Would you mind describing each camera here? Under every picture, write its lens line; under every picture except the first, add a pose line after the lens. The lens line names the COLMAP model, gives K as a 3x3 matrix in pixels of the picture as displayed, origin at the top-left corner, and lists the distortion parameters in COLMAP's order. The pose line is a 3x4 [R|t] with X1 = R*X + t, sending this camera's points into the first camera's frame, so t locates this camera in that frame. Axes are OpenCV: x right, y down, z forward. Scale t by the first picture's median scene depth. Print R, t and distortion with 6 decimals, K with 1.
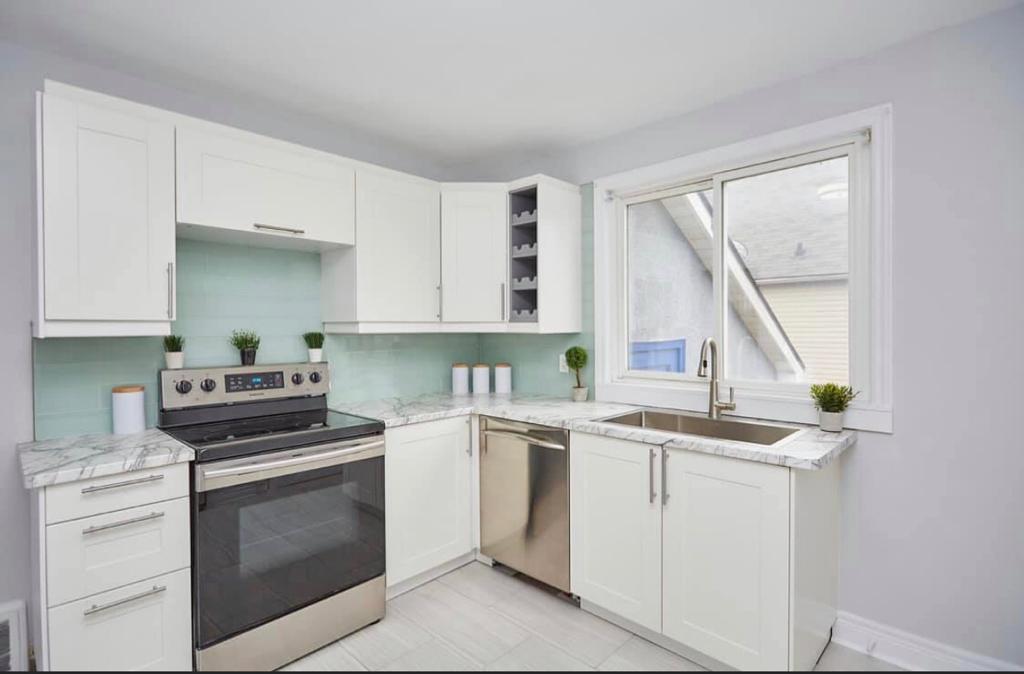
lens RADIAL K [[495.5, 0, 511.4], [0, 495.5, 339.4], [0, 0, 1]] dist [0.001729, -0.000046]
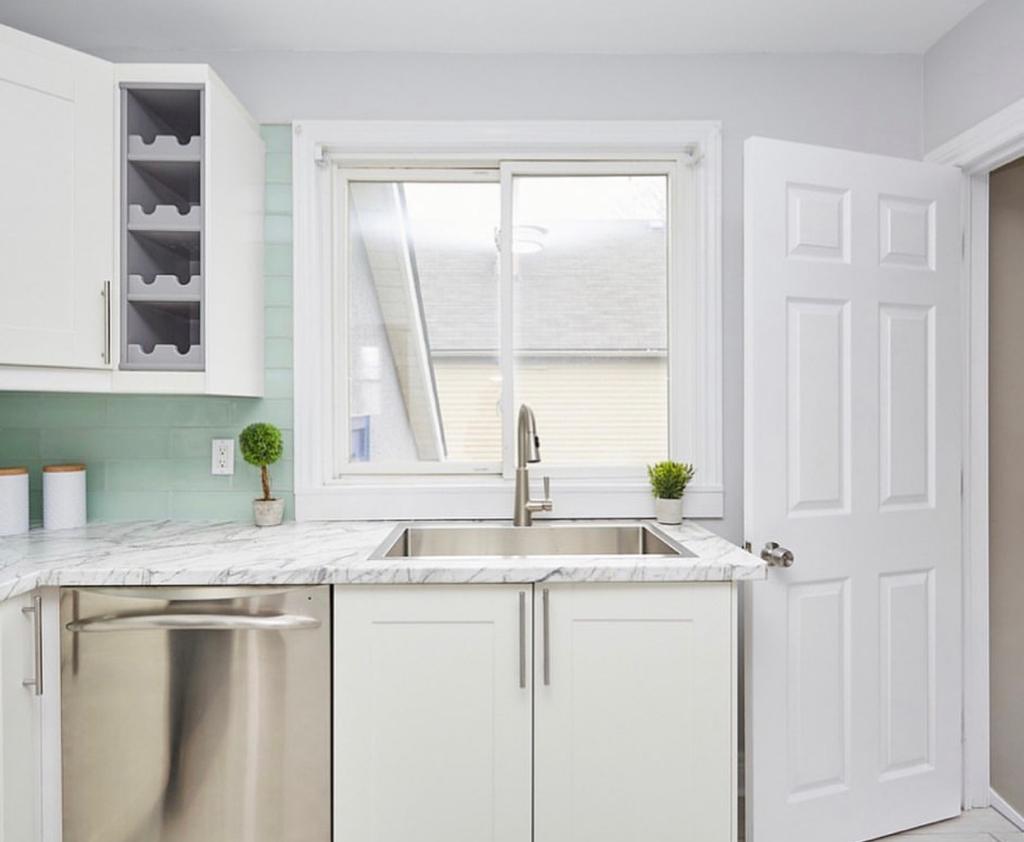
lens RADIAL K [[646.5, 0, 510.0], [0, 646.5, 413.2], [0, 0, 1]] dist [0.007492, 0.000102]
pose [[0.707576, 0.004771, 0.706621, -0.176521], [0.013030, 0.999719, -0.019797, 0.021956], [-0.706517, 0.023215, 0.707315, 0.339851]]
